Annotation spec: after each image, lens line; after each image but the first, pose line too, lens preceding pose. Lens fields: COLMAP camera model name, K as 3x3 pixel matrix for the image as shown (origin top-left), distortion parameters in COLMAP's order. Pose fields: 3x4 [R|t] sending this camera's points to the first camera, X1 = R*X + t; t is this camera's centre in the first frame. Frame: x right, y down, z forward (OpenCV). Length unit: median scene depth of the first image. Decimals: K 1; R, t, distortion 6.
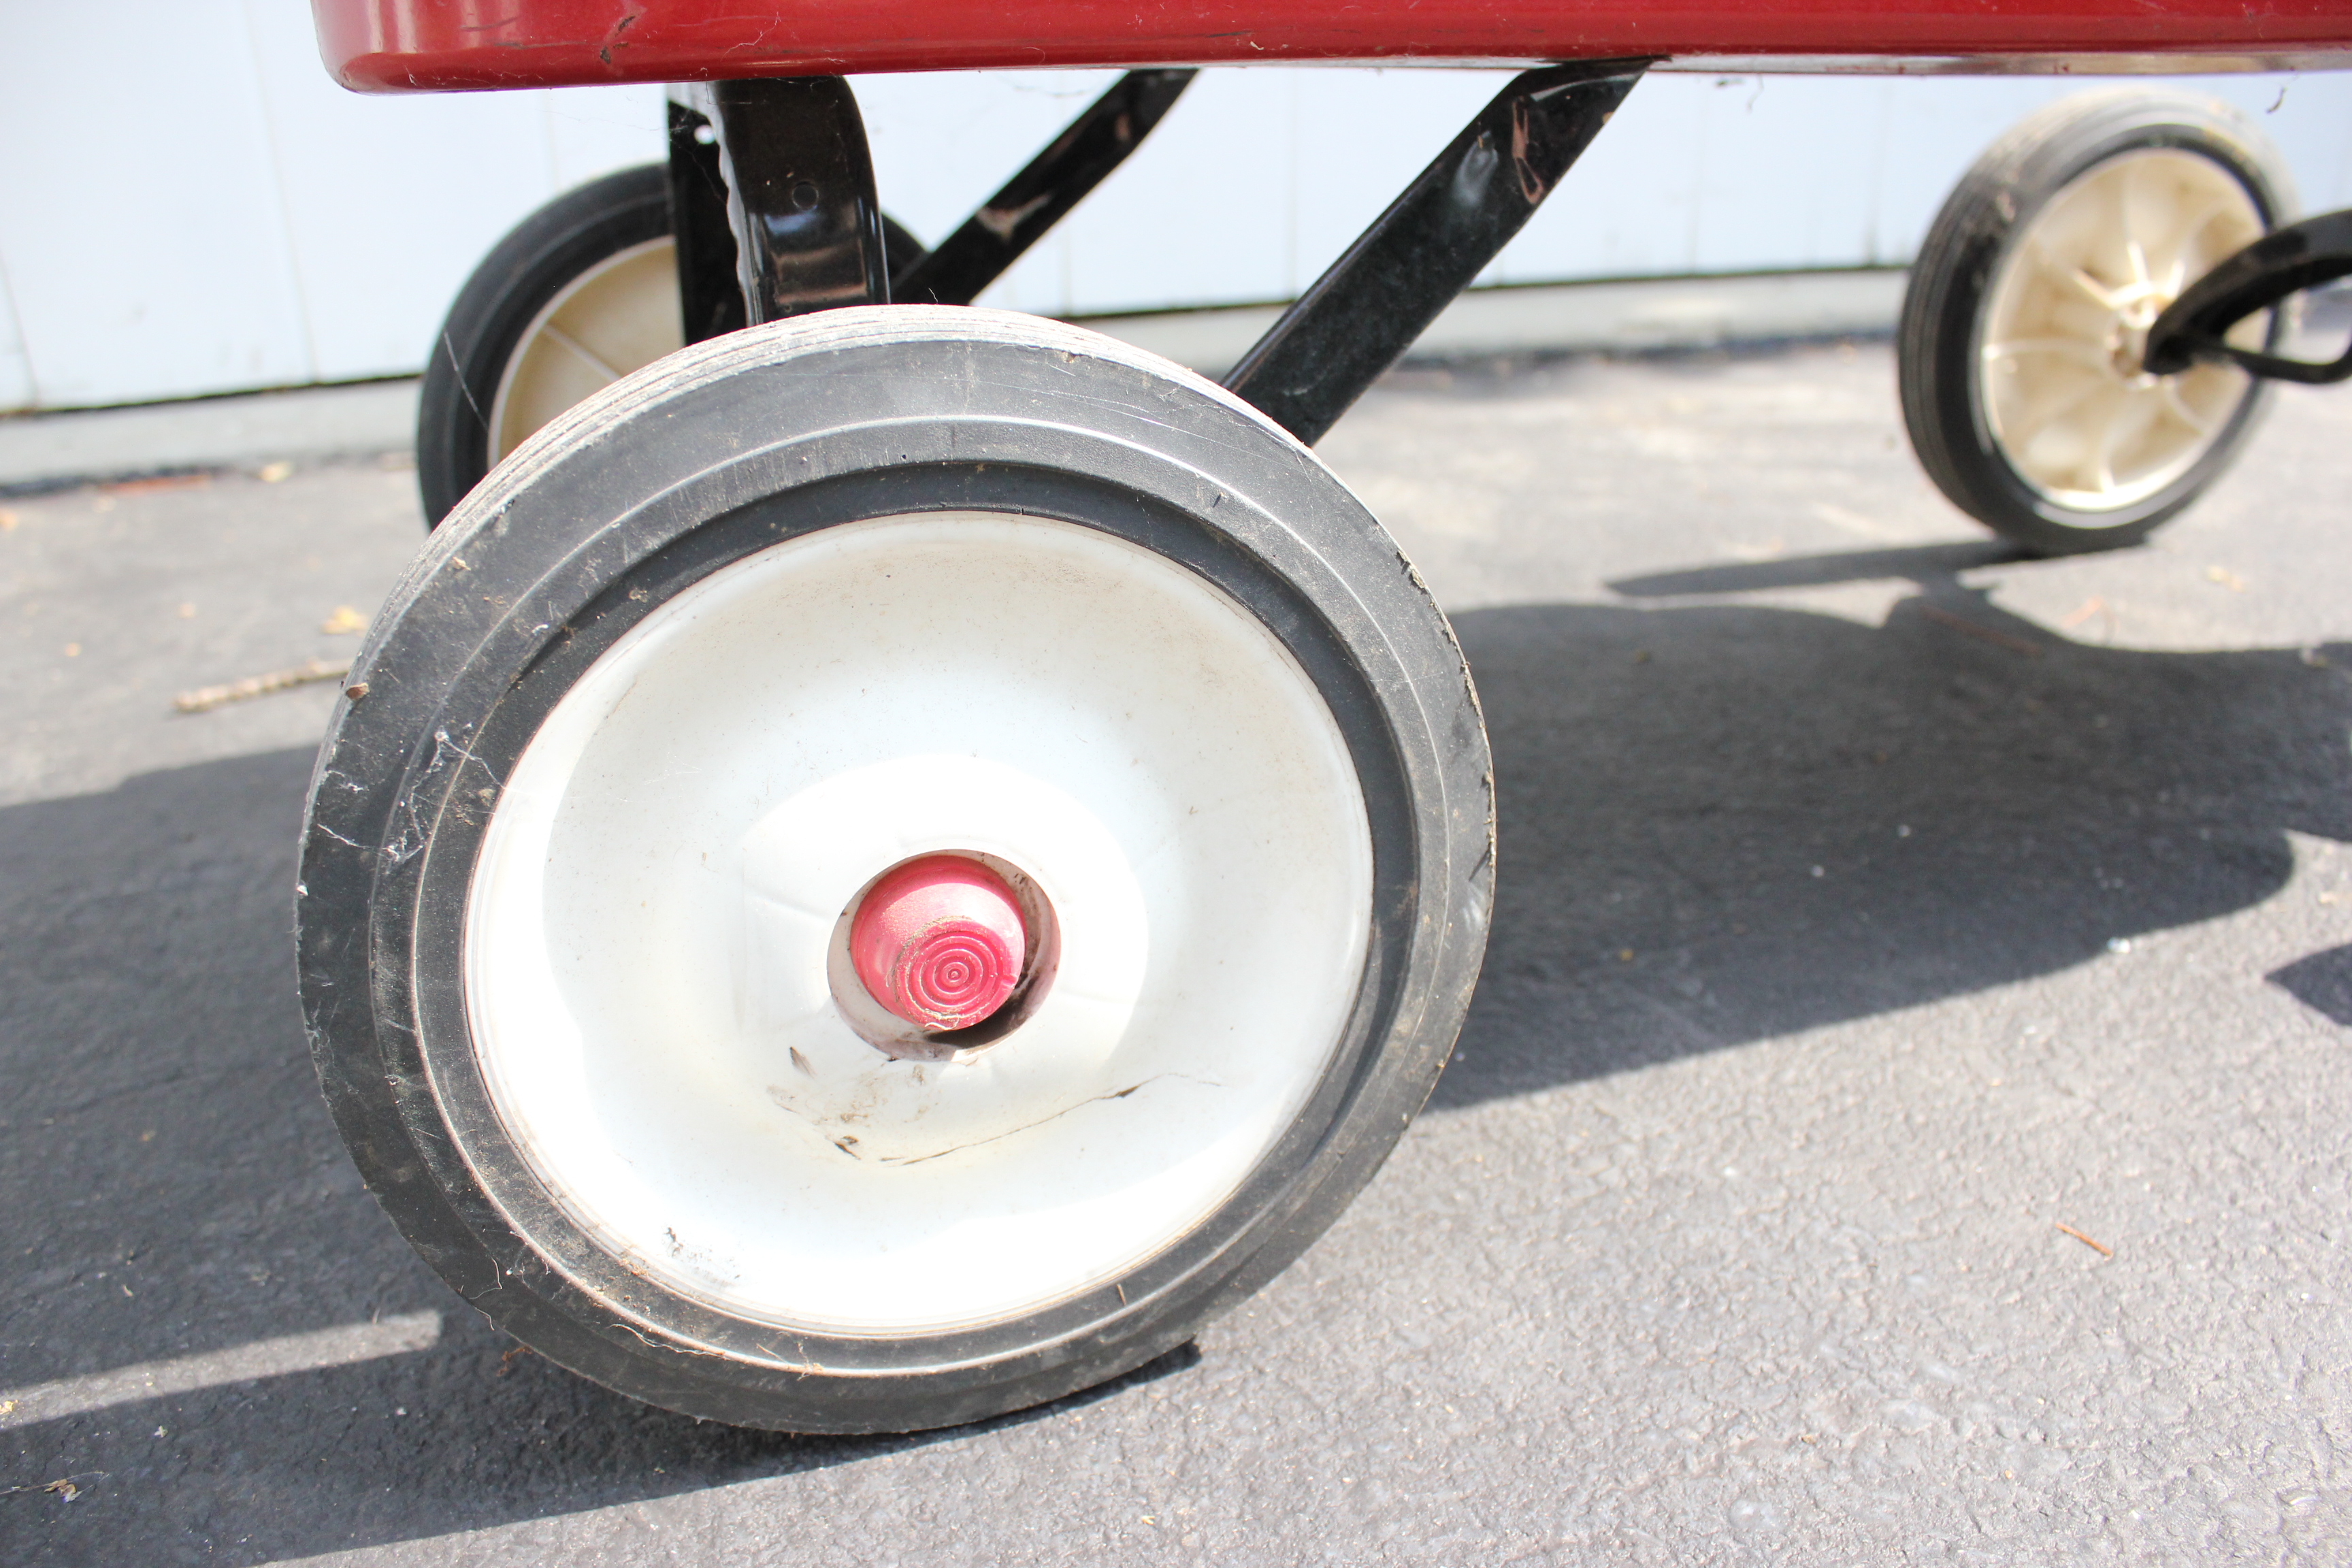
lens RADIAL K [[1860.2, 0, 1176.0], [0, 1860.2, 784.0], [0, 0, 1]] dist [-0.167049, 0.123954]
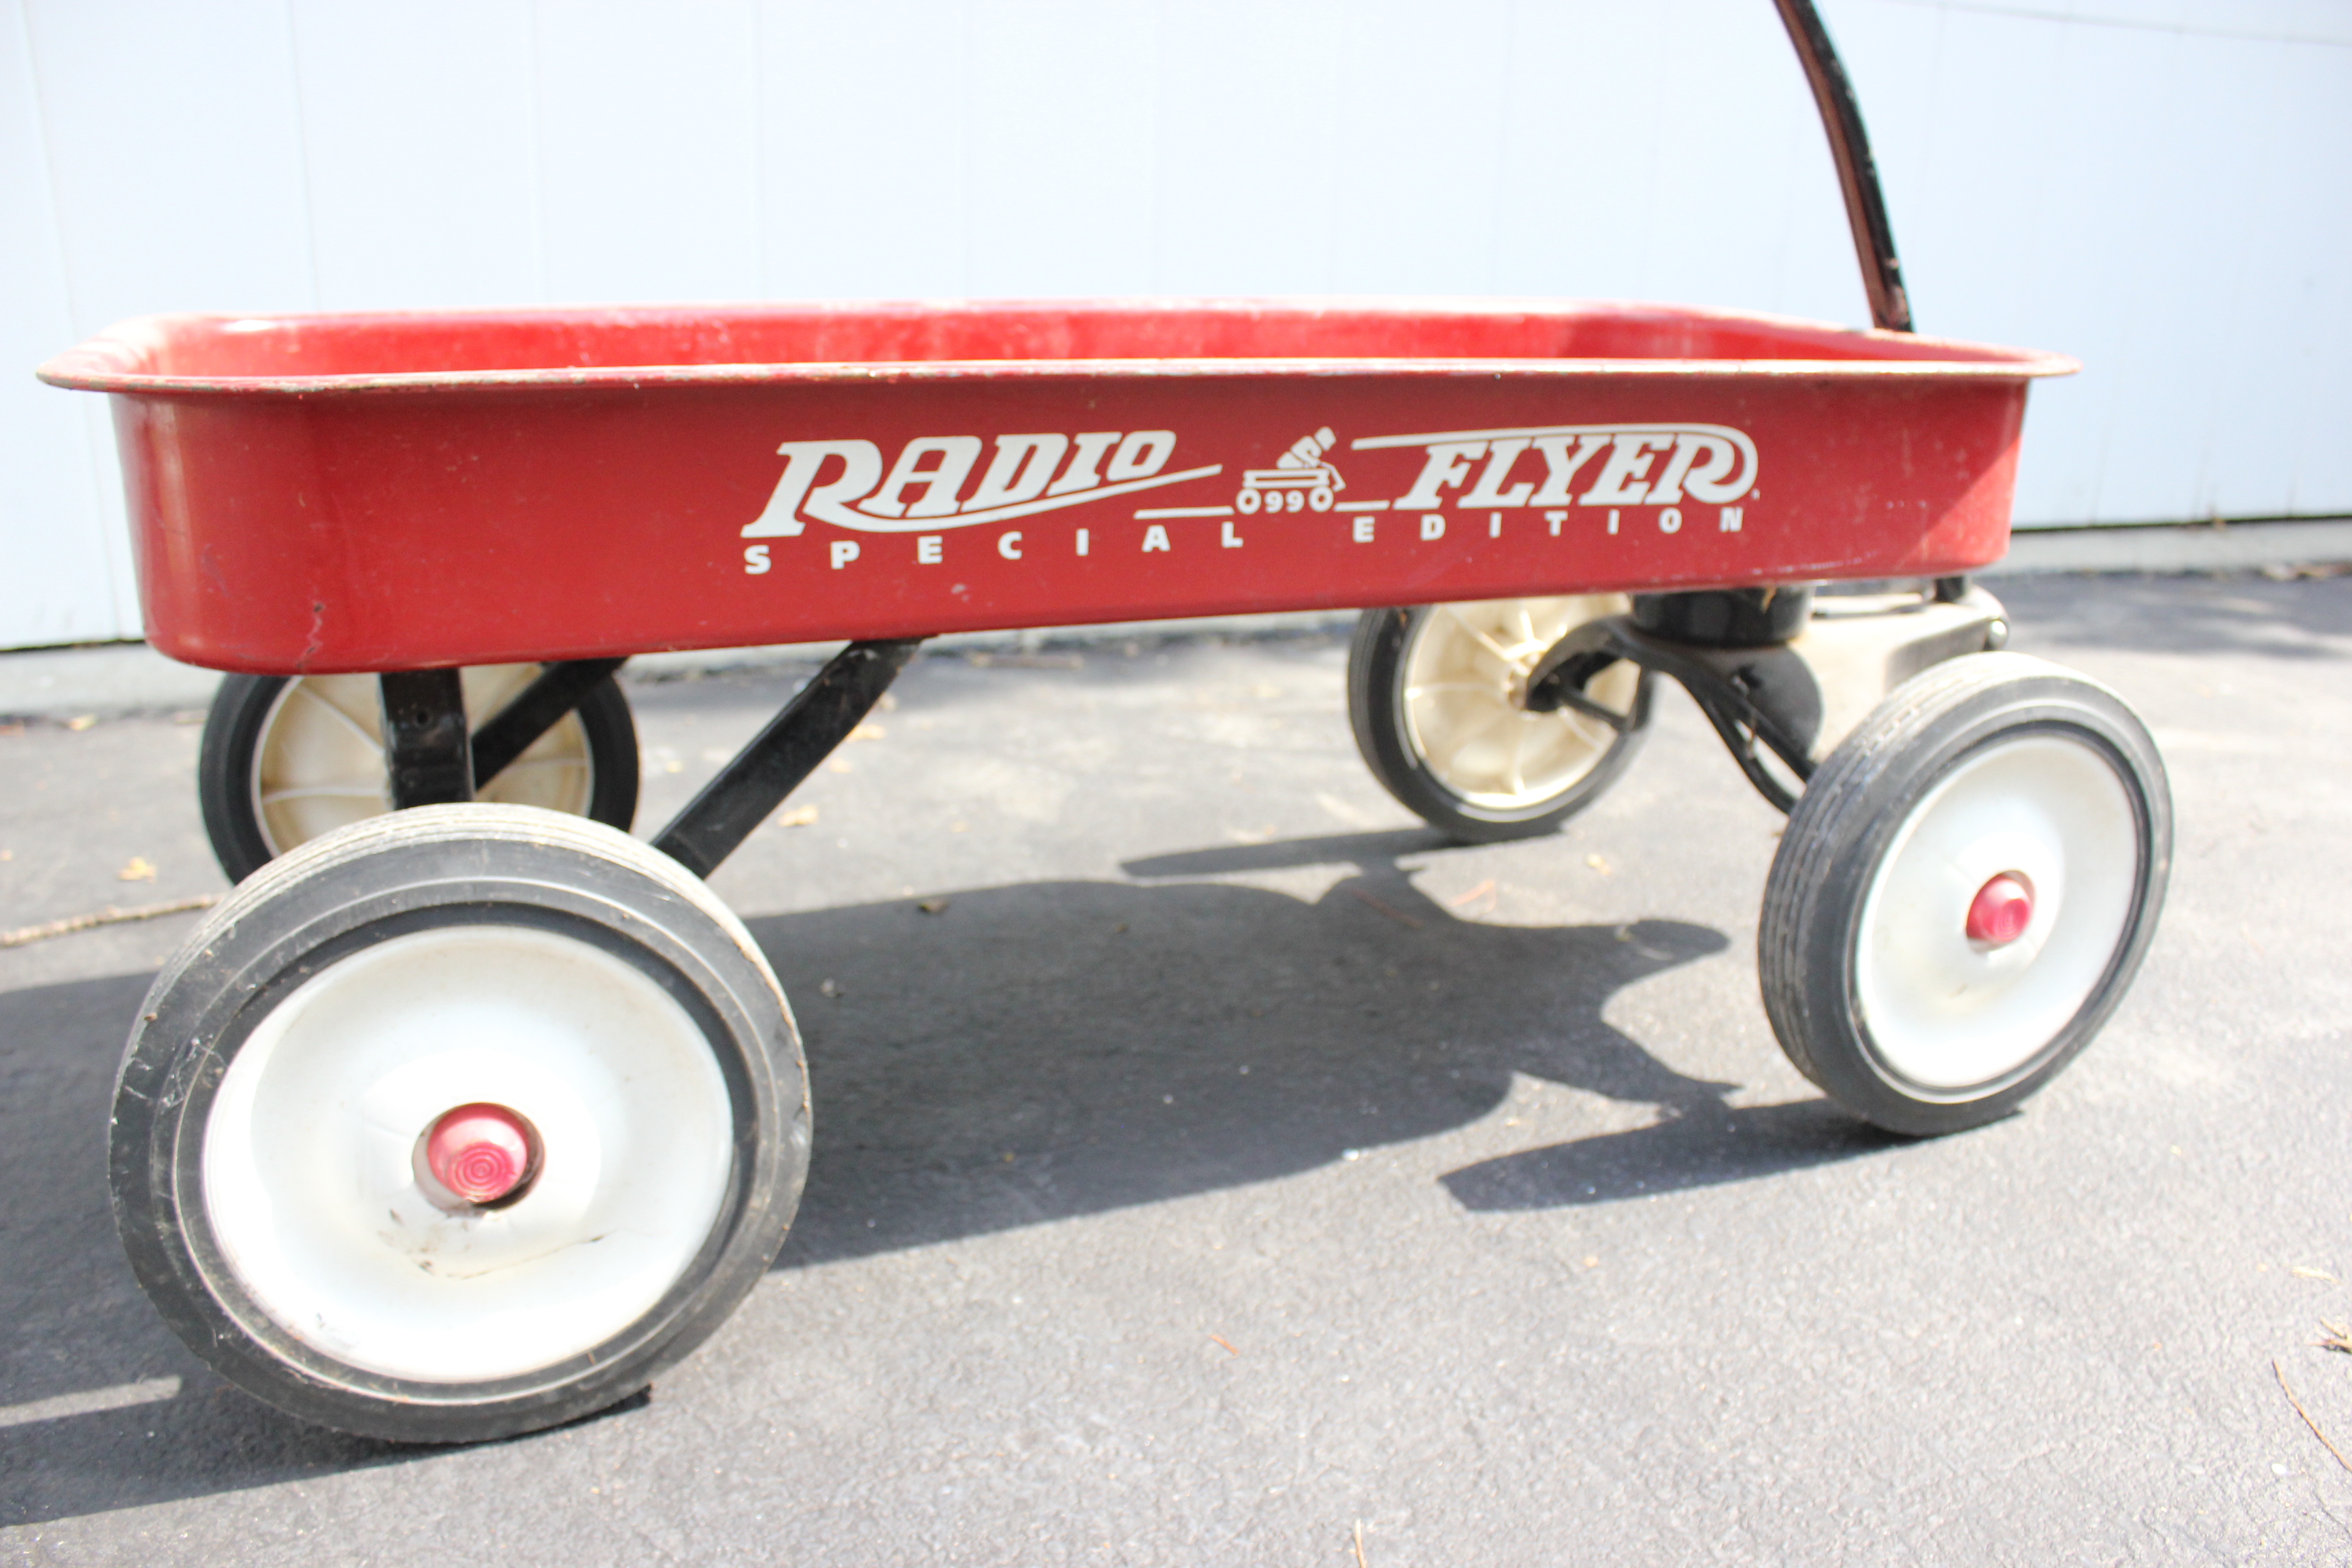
lens RADIAL K [[1860.2, 0, 1176.0], [0, 1860.2, 784.0], [0, 0, 1]] dist [-0.167049, 0.123954]
pose [[0.994718, 0.022317, 0.100191, 0.325758], [-0.013151, 0.995743, -0.091229, -0.106275], [-0.101801, 0.089430, 0.990777, -0.753260]]
